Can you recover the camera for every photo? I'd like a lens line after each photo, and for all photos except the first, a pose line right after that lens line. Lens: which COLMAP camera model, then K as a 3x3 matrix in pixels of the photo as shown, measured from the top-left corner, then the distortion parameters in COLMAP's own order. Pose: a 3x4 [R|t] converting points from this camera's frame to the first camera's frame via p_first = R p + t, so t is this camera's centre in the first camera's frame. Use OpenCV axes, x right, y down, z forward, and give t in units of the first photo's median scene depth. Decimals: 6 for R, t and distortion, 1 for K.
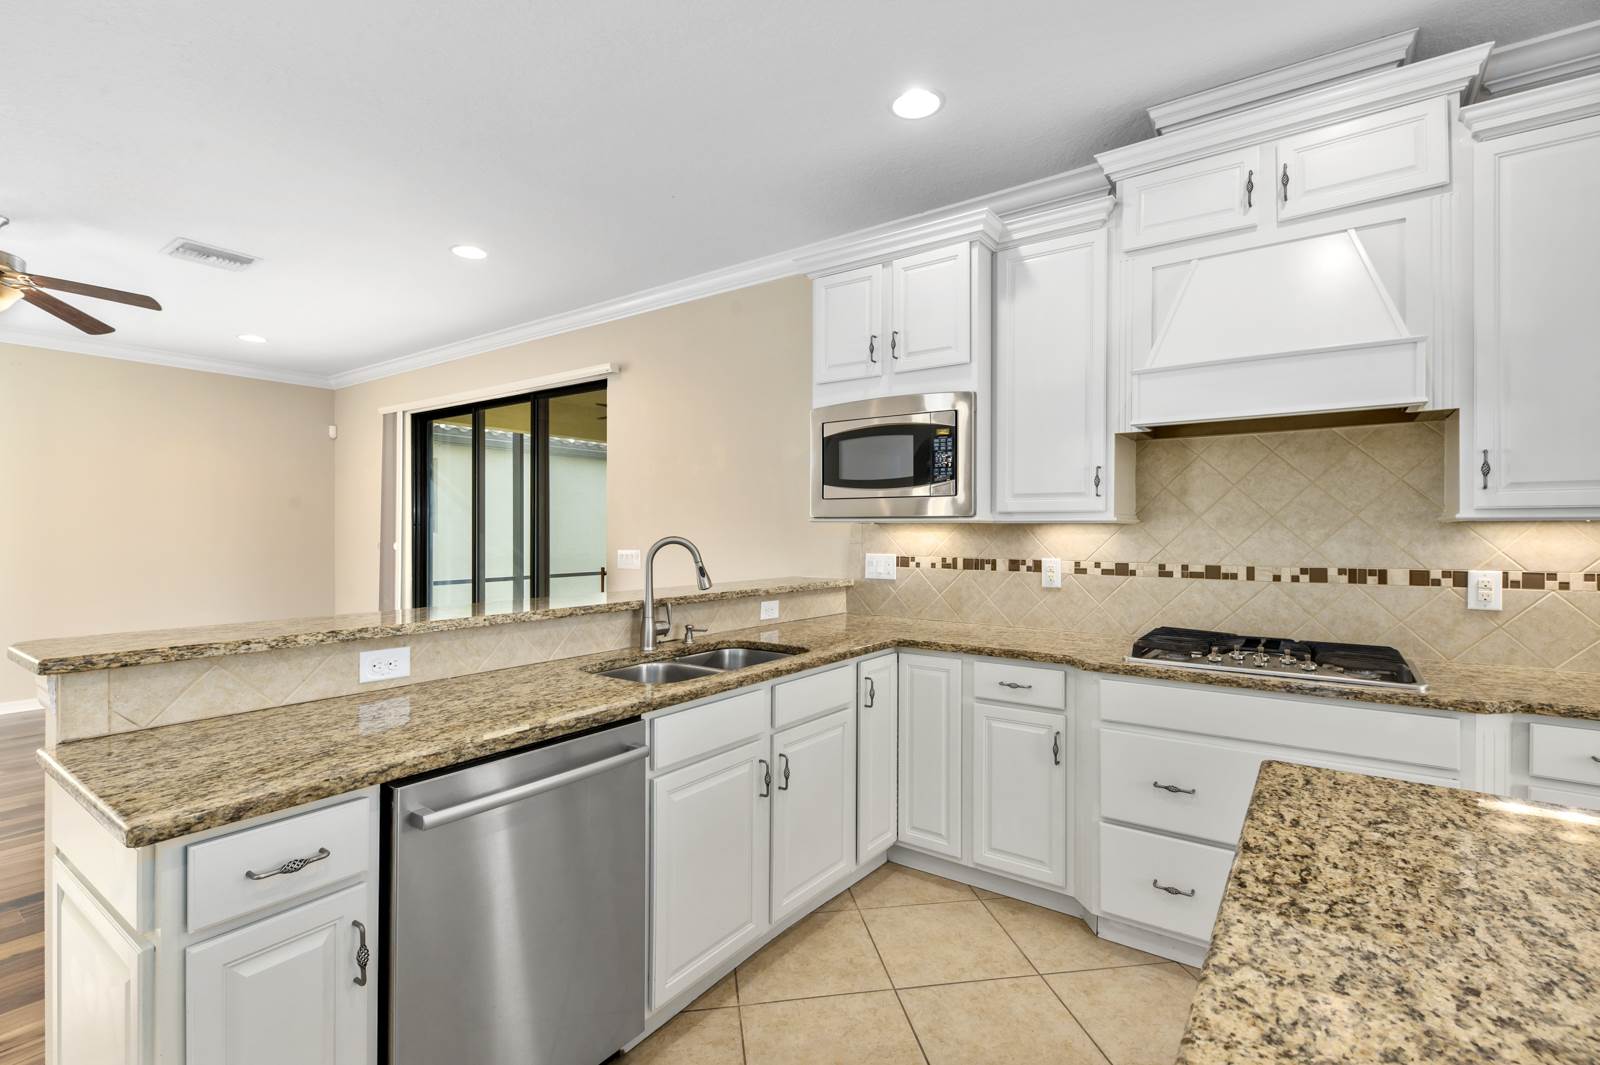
lens RADIAL K [[728.6, 0, 807.5], [0, 728.6, 529.8], [0, 0, 1]] dist [0.011285, -0.000815]
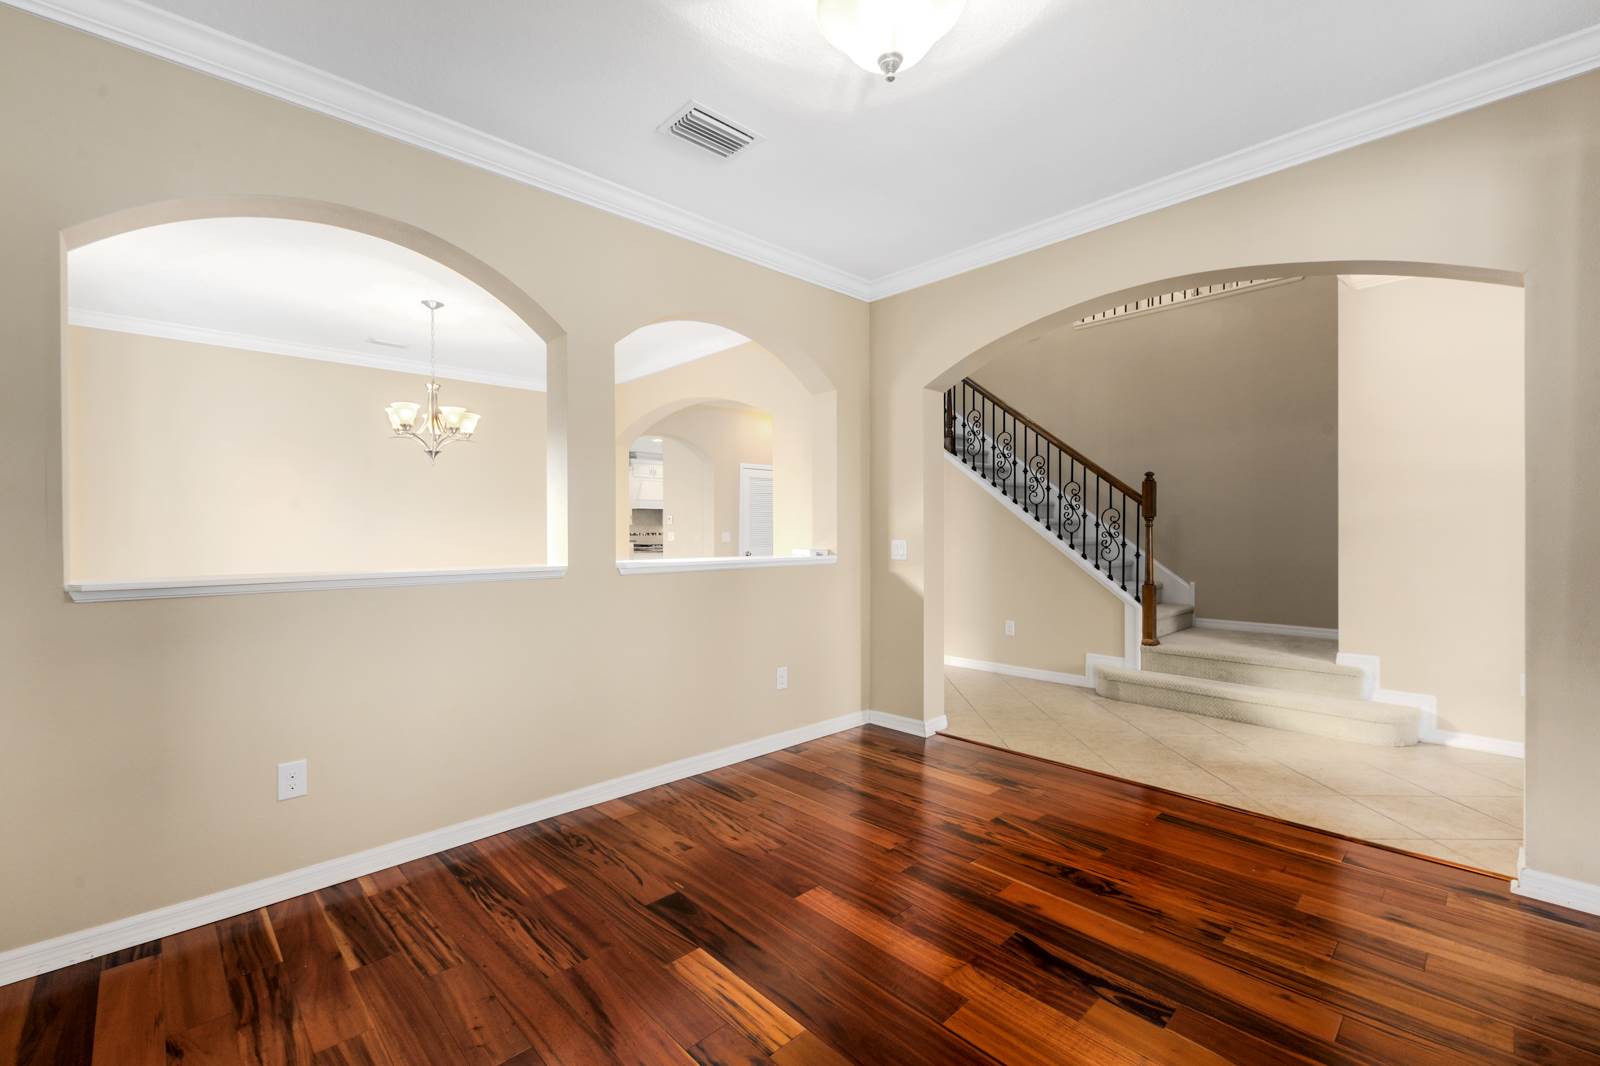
lens RADIAL K [[675.6, 0, 798.7], [0, 675.6, 533.1], [0, 0, 1]] dist [0.002464, -0.000379]
pose [[0.188867, -0.005385, 0.981988, -4.058552], [0.003811, 0.999981, 0.004751, 0.030333], [-0.981995, 0.002845, 0.188884, -1.115514]]
